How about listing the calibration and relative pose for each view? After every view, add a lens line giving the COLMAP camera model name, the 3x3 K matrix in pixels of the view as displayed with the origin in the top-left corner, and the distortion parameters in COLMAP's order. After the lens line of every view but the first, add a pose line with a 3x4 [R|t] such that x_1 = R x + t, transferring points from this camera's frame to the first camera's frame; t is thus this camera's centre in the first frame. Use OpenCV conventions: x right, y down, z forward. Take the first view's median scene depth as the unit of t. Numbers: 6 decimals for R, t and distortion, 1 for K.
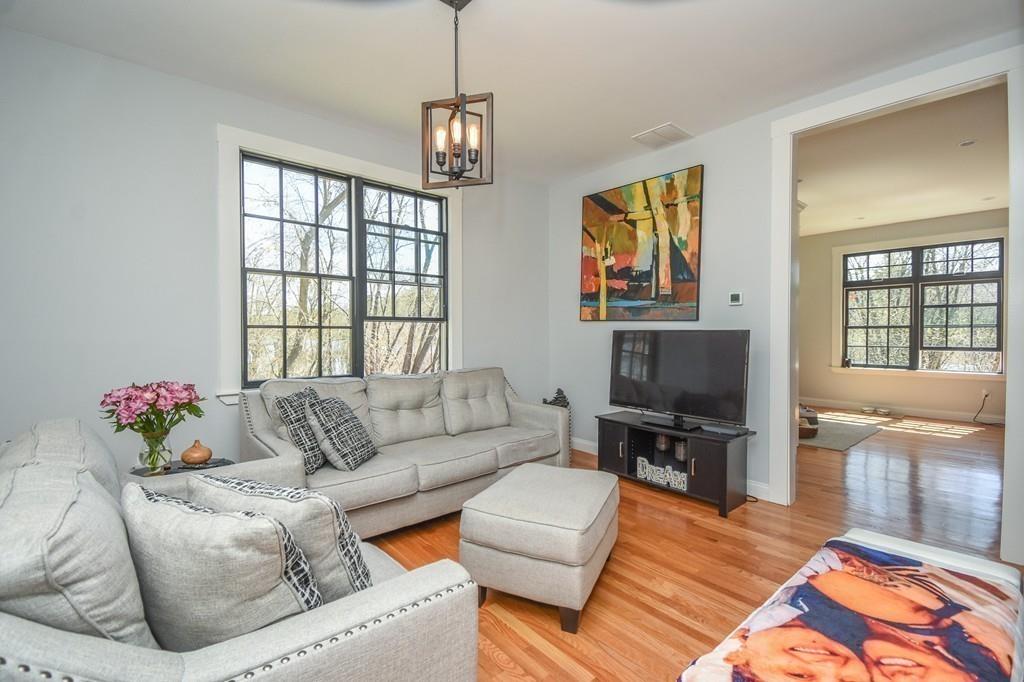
lens RADIAL K [[446.1, 0, 510.8], [0, 446.1, 337.3], [0, 0, 1]] dist [-0.005538, -0.000614]
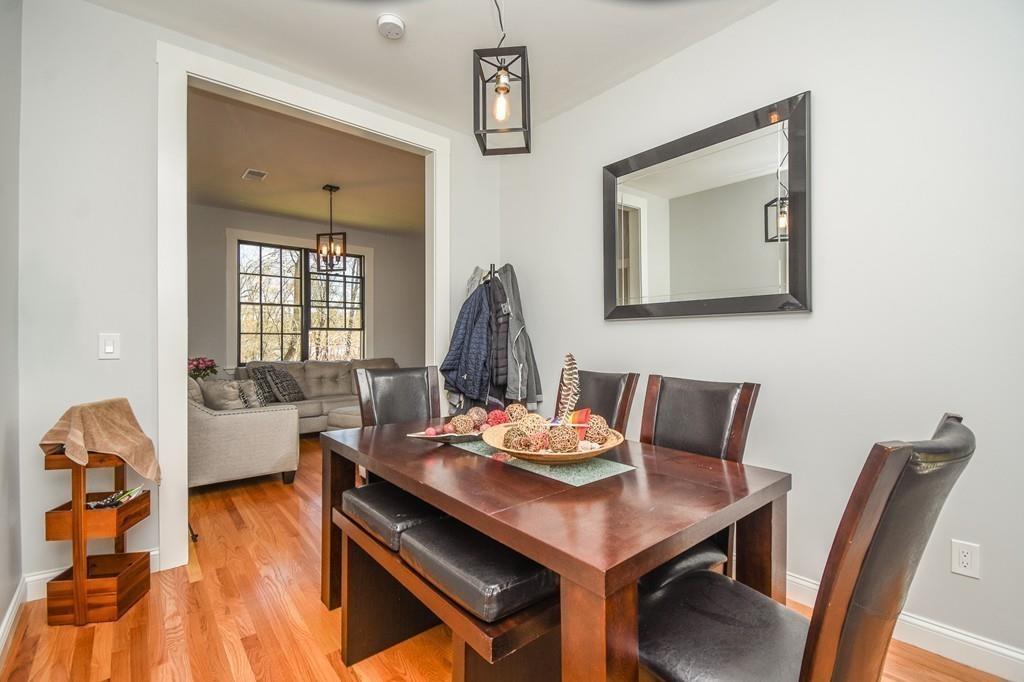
lens RADIAL K [[446.1, 0, 516.0], [0, 446.1, 338.7], [0, 0, 1]] dist [-0.005538, -0.000614]
pose [[0.999954, 0.006043, -0.007503, 0.498812], [-0.006121, 0.999928, -0.010297, 0.009210], [0.007441, 0.010342, 0.999919, -0.741848]]
